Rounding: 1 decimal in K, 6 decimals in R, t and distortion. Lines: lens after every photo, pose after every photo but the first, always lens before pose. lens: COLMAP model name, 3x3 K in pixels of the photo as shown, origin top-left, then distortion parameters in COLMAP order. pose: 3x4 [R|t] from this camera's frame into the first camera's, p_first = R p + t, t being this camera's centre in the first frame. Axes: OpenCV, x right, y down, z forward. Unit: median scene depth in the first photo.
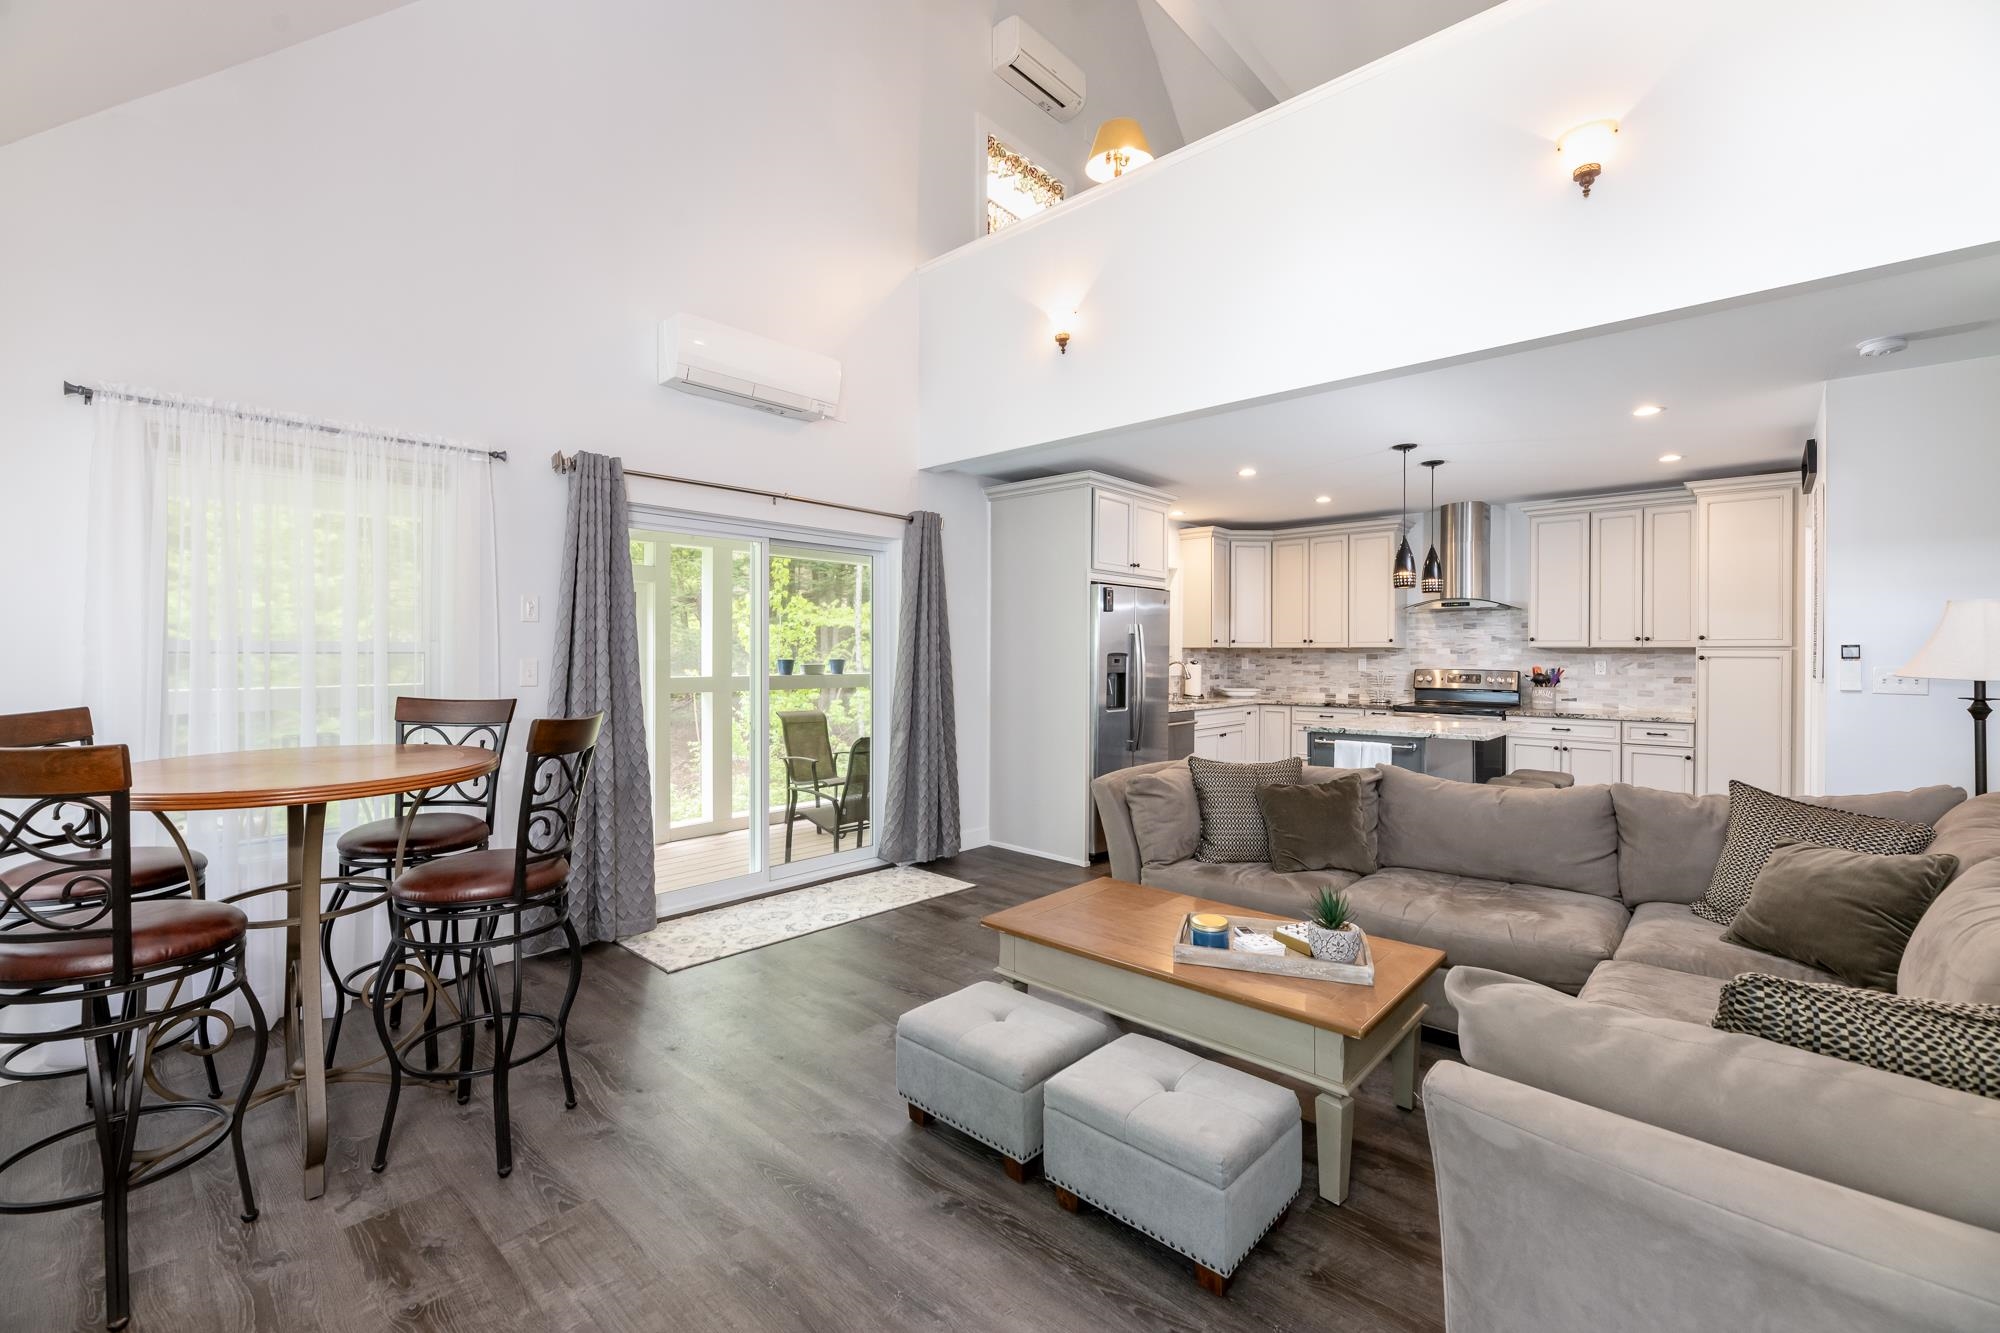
lens RADIAL K [[856.2, 0, 1004.6], [0, 856.2, 647.1], [0, 0, 1]] dist [-0.000709, -0.000148]
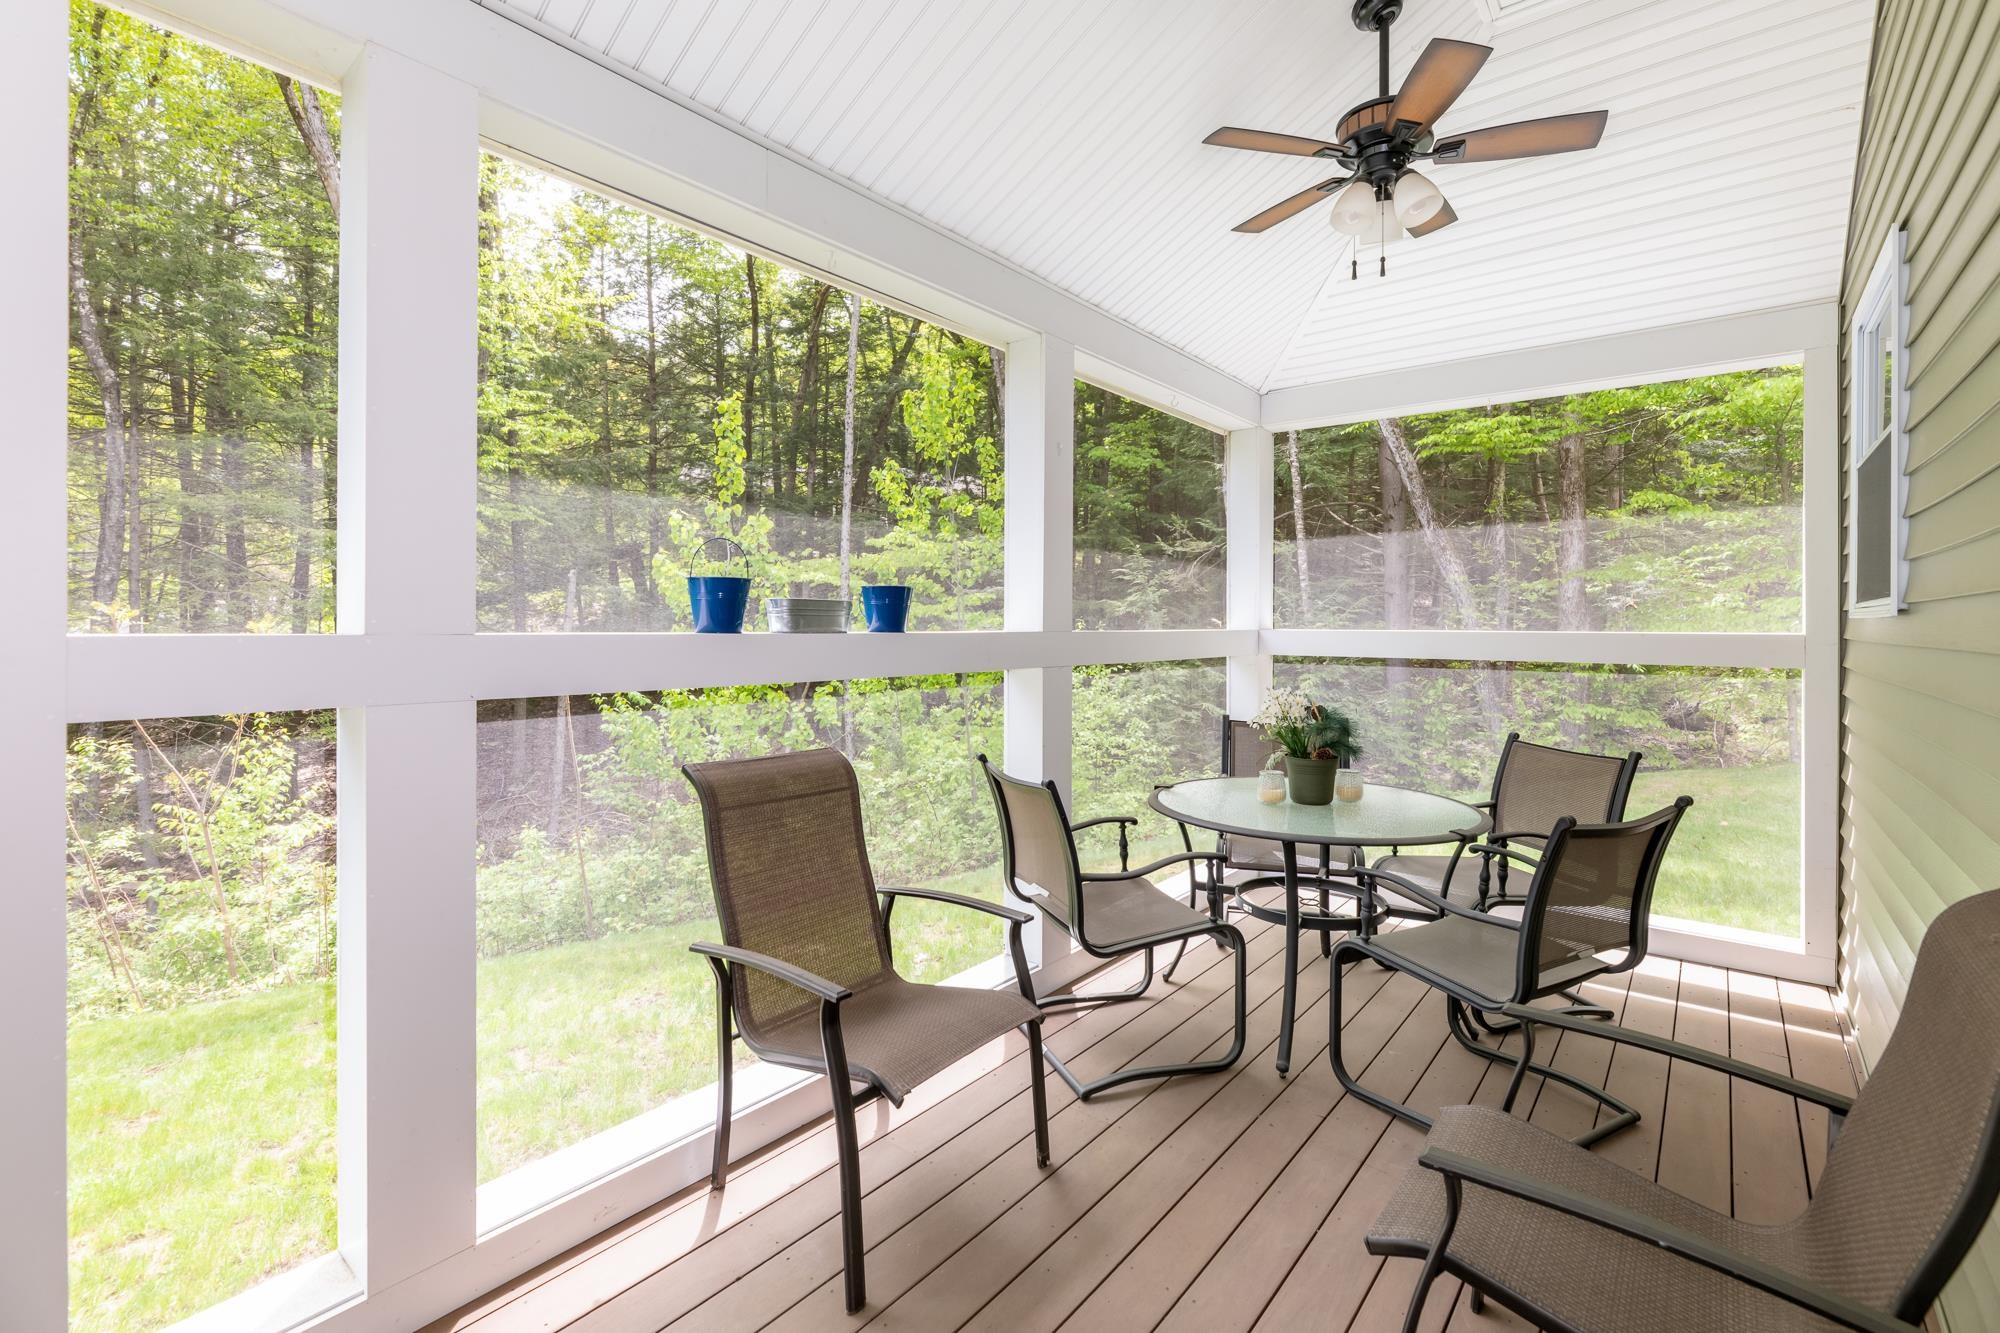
lens RADIAL K [[856.2, 0, 1004.6], [0, 856.2, 647.1], [0, 0, 1]] dist [-0.000709, -0.000148]
pose [[0.999165, 0.001677, 0.040818, -0.168450], [-0.001849, 0.999990, 0.004169, 0.035580], [-0.040811, -0.004241, 0.999158, 0.694519]]
